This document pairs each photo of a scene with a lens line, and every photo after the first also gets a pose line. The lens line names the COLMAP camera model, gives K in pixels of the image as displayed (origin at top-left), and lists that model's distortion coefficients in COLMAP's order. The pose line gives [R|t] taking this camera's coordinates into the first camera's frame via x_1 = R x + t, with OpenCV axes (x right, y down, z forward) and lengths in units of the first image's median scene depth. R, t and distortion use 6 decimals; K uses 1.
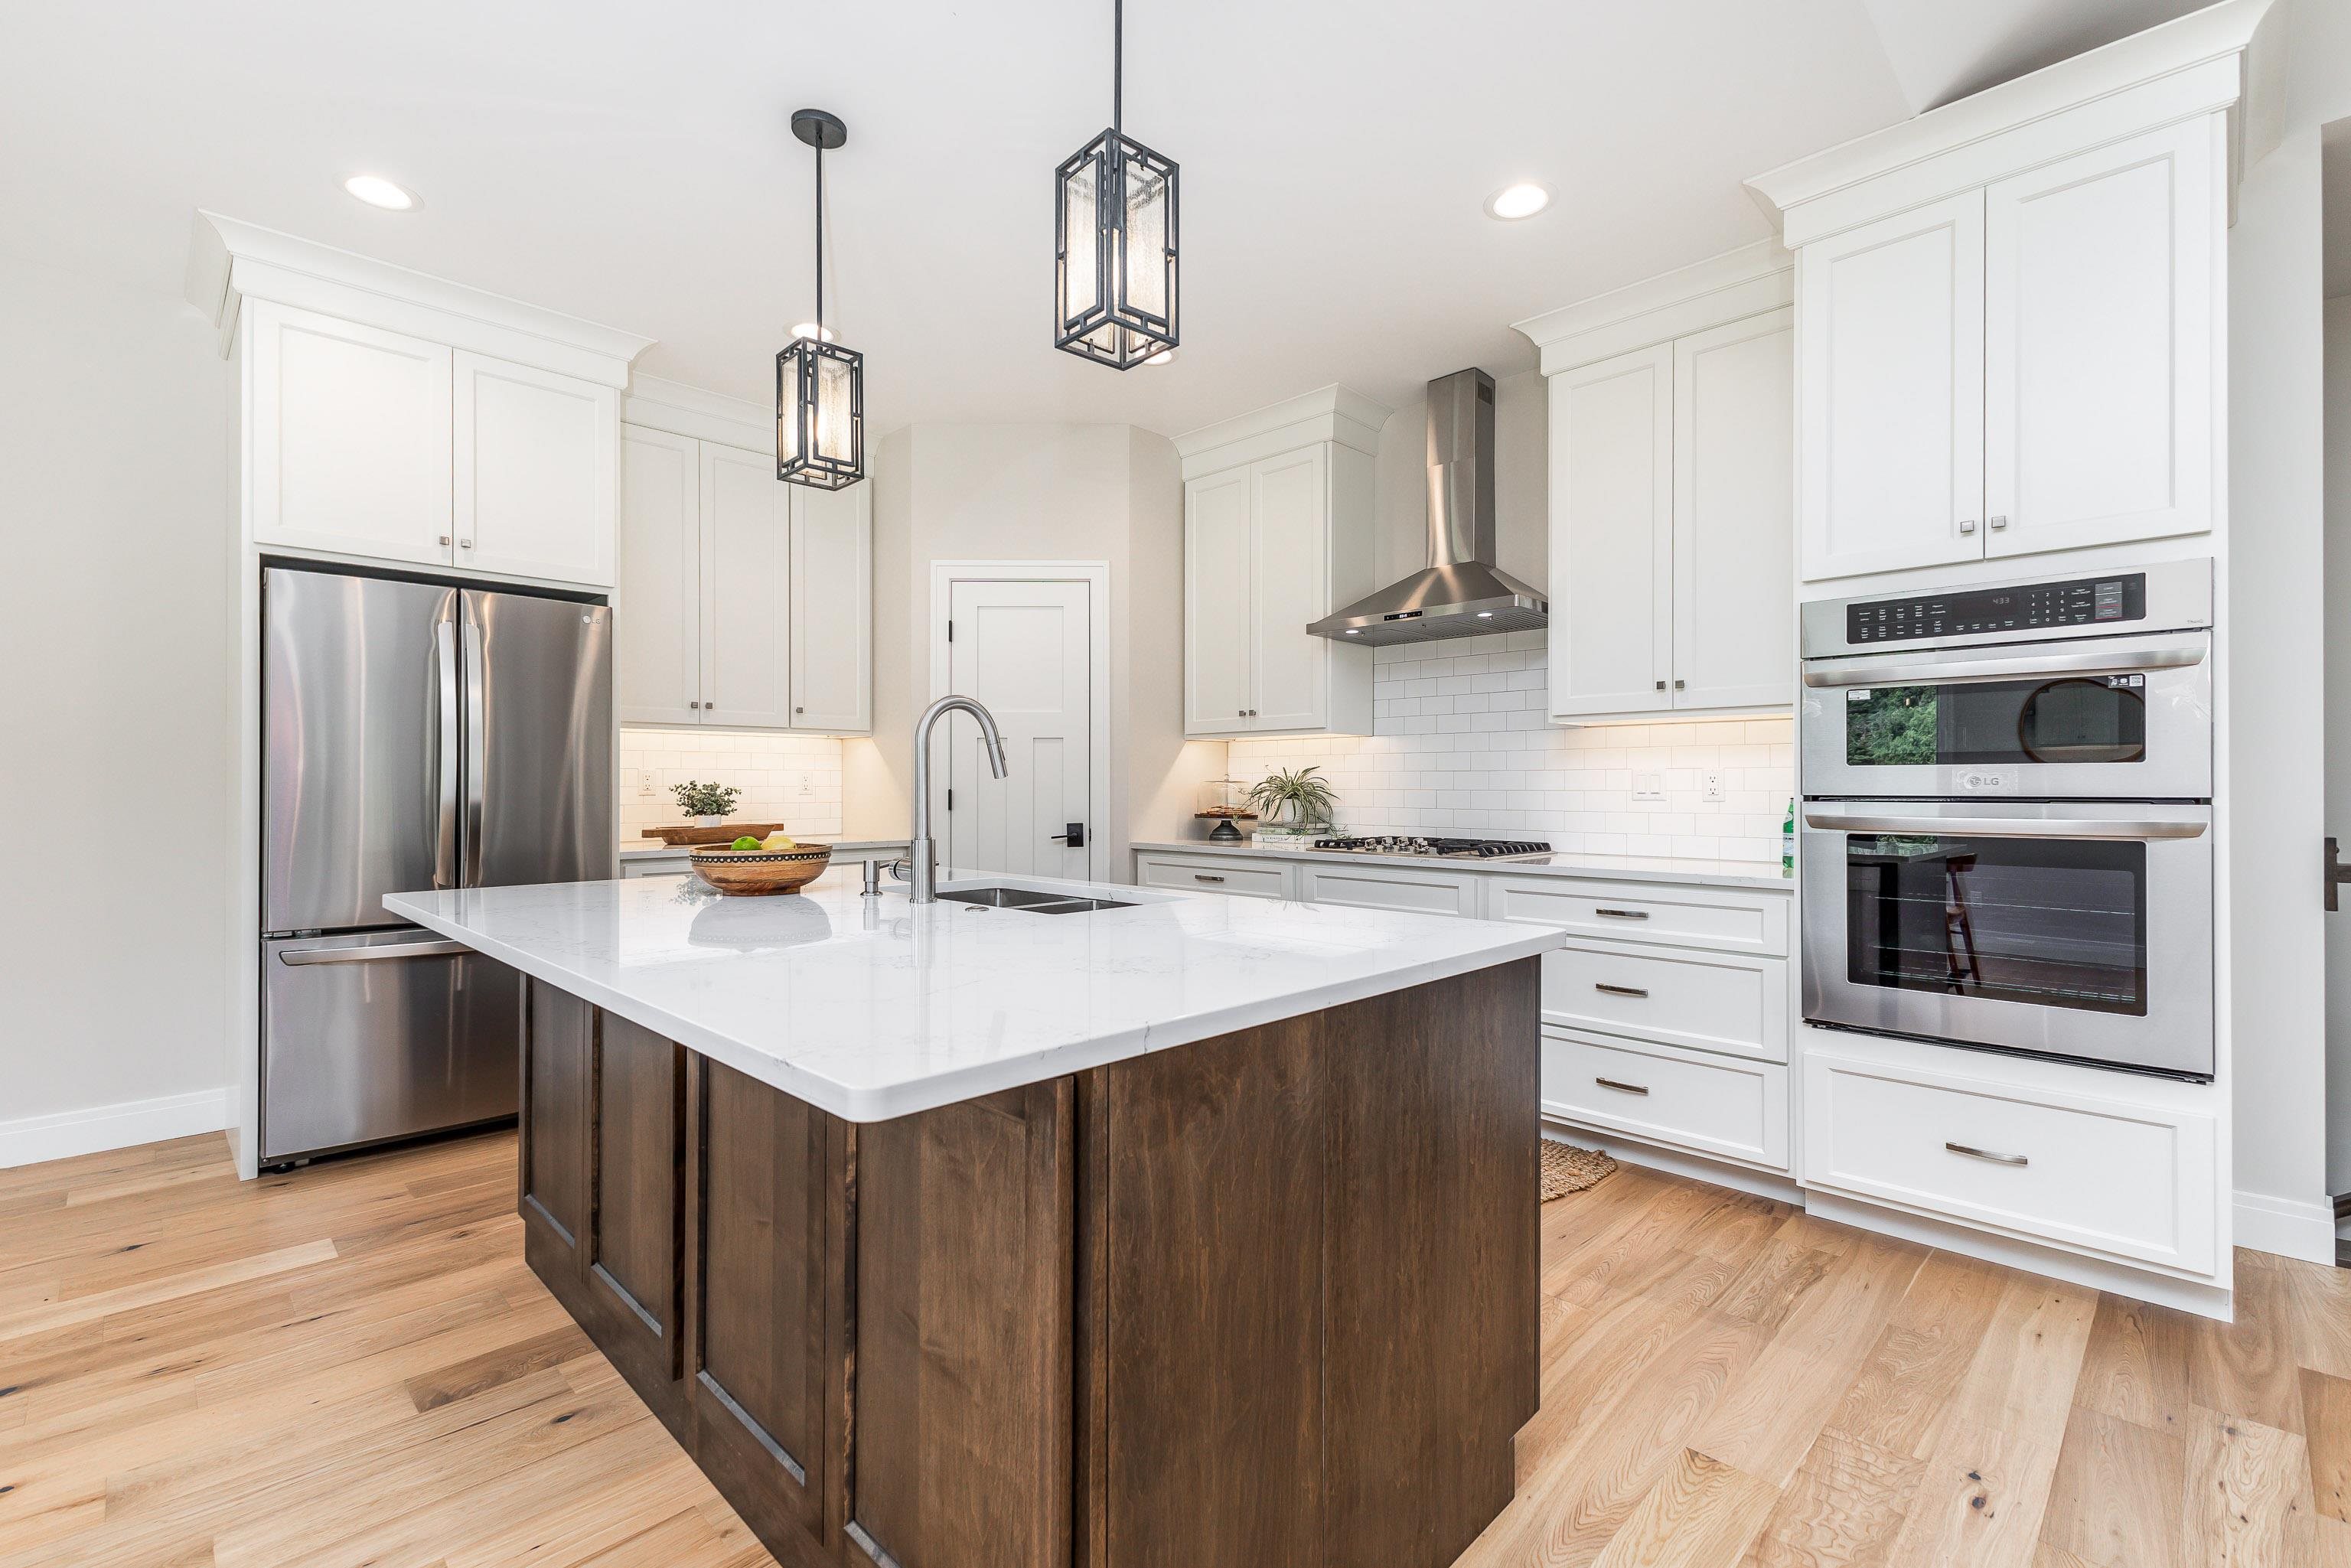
lens RADIAL K [[1034.0, 0, 1175.5], [0, 1034.0, 784.0], [0, 0, 1]] dist [0.015939, -0.005796]
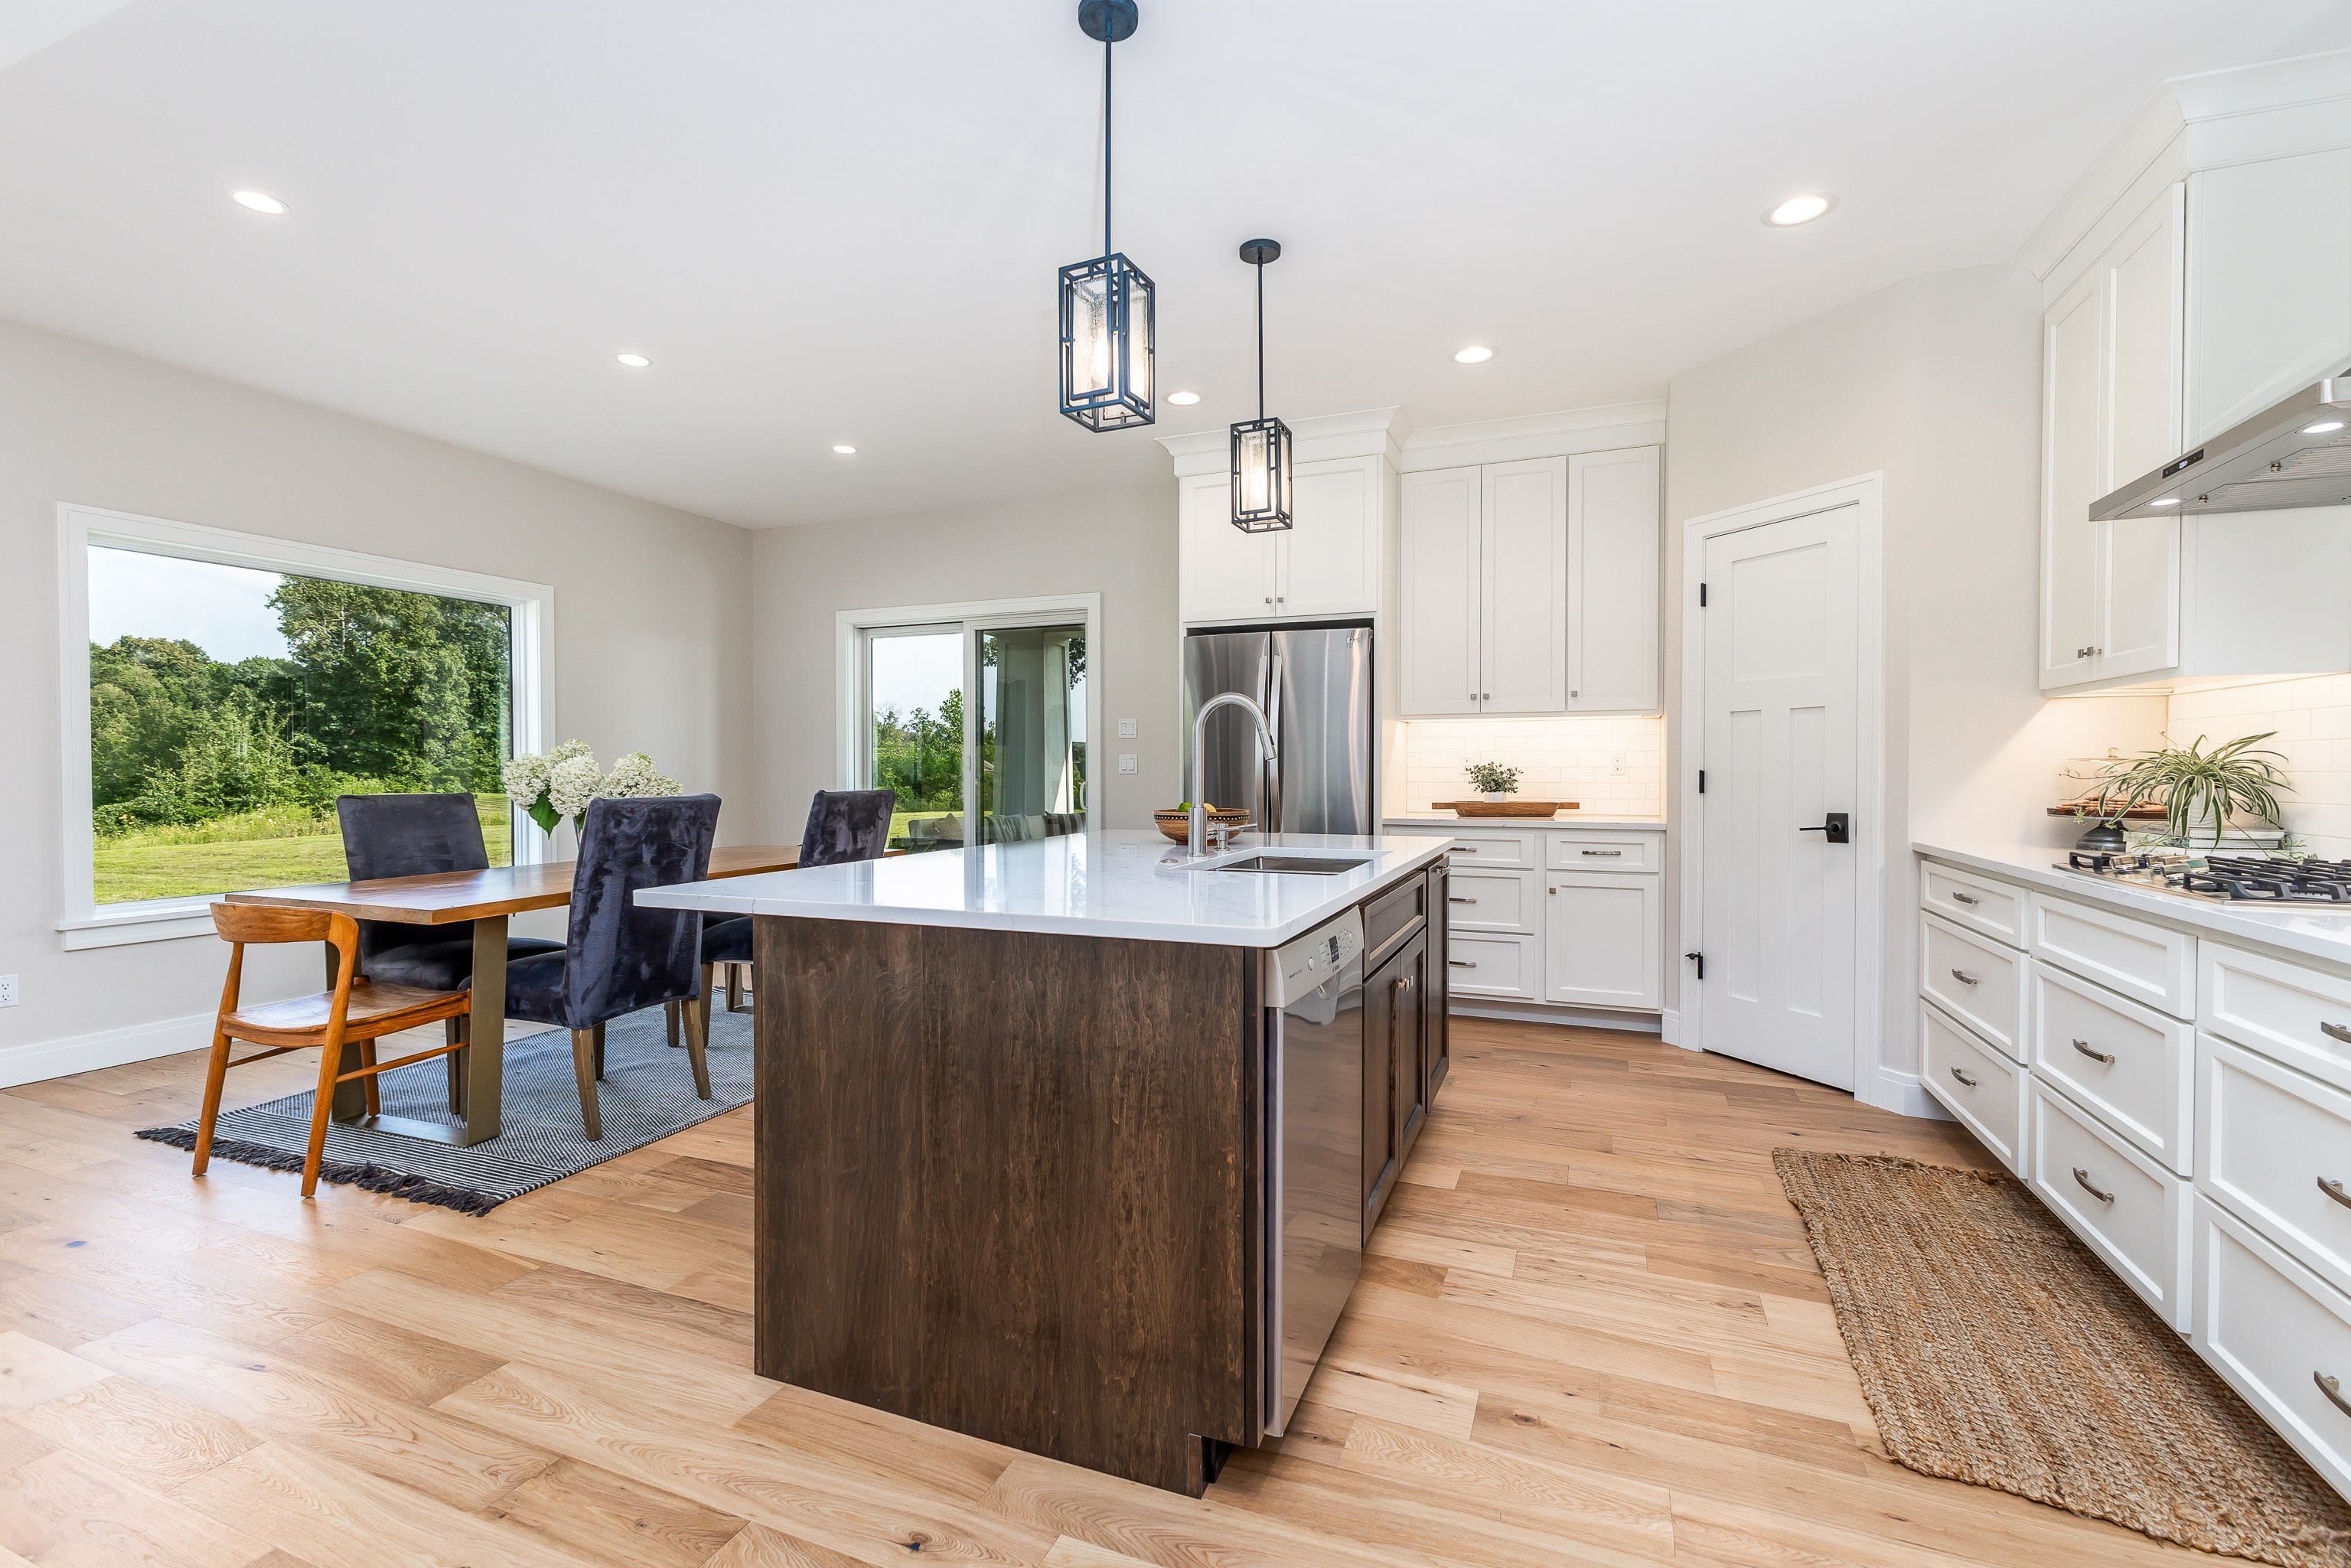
lens RADIAL K [[1034.0, 0, 1175.5], [0, 1034.0, 784.0], [0, 0, 1]] dist [0.015939, -0.005796]
pose [[0.385222, 0.014098, -0.922716, 0.773892], [0.002945, 0.999859, 0.016506, 0.002053], [0.922819, -0.009076, 0.385127, 0.394492]]
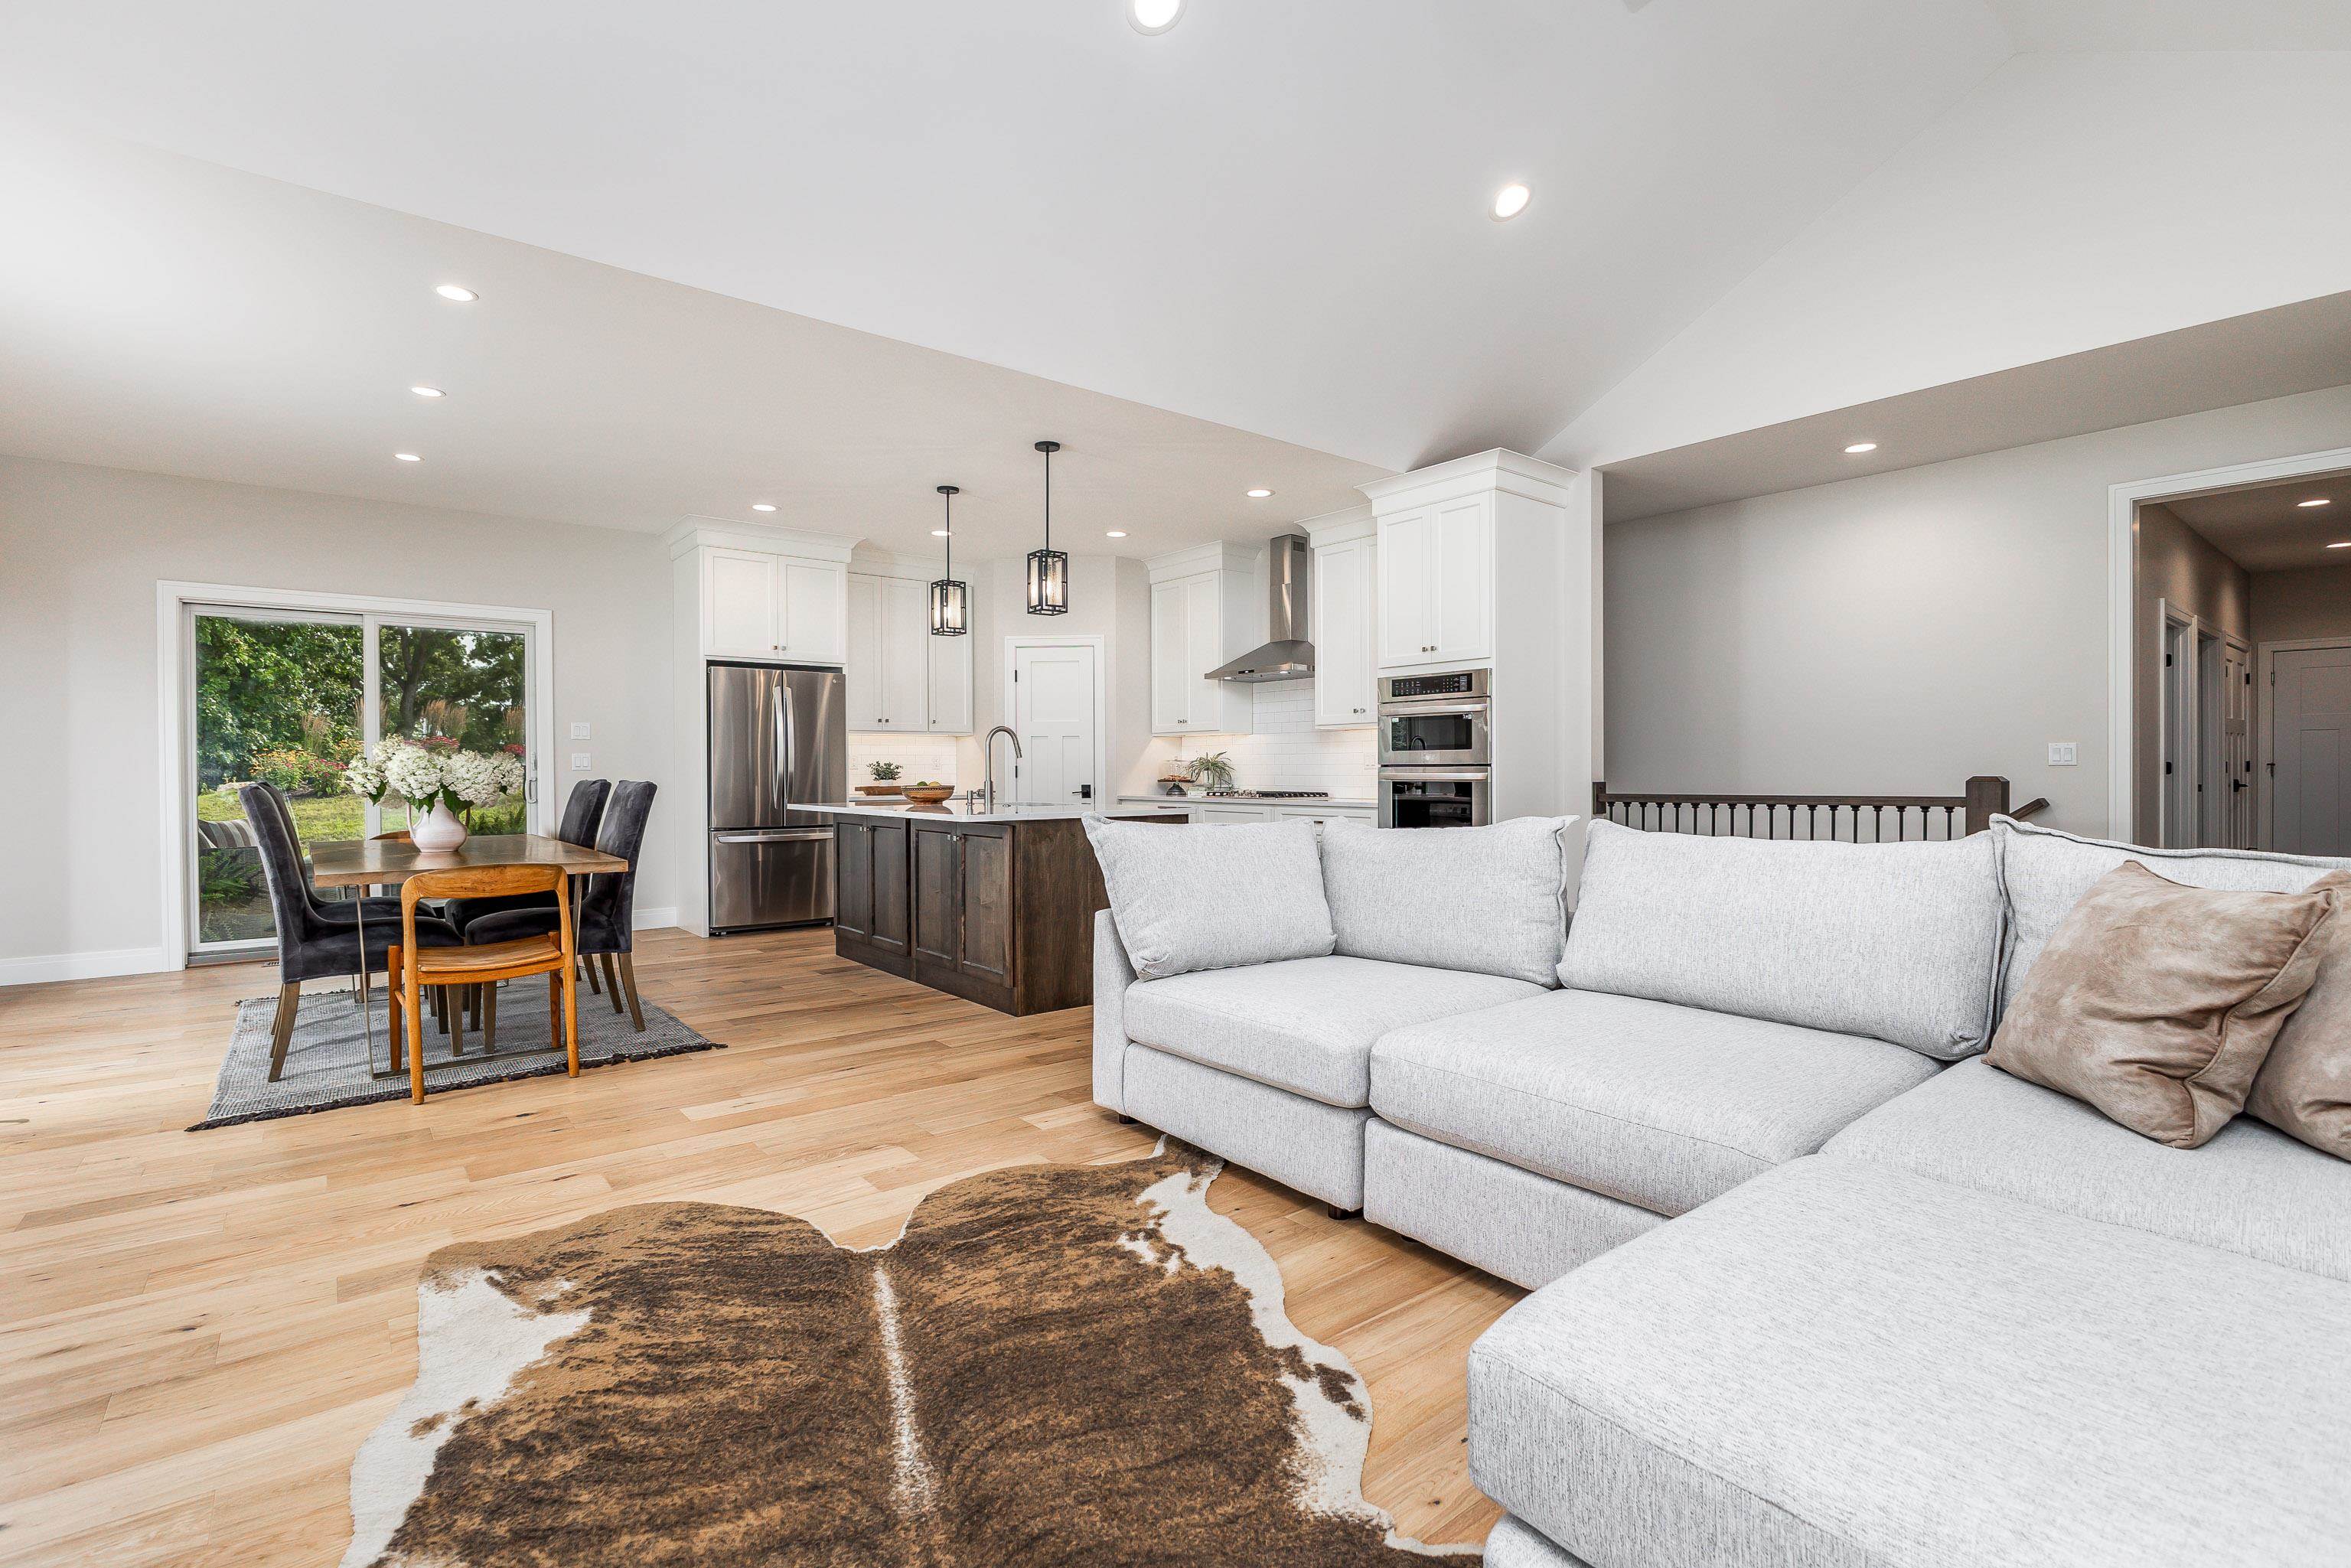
lens RADIAL K [[1084.3, 0, 1169.3], [0, 1084.3, 777.7], [0, 0, 1]] dist [-0.000226, -0.000358]
pose [[0.993559, -0.002530, -0.113285, 0.439725], [0.003736, 0.999939, 0.010438, 0.013662], [0.113252, -0.010794, 0.993508, -1.415515]]
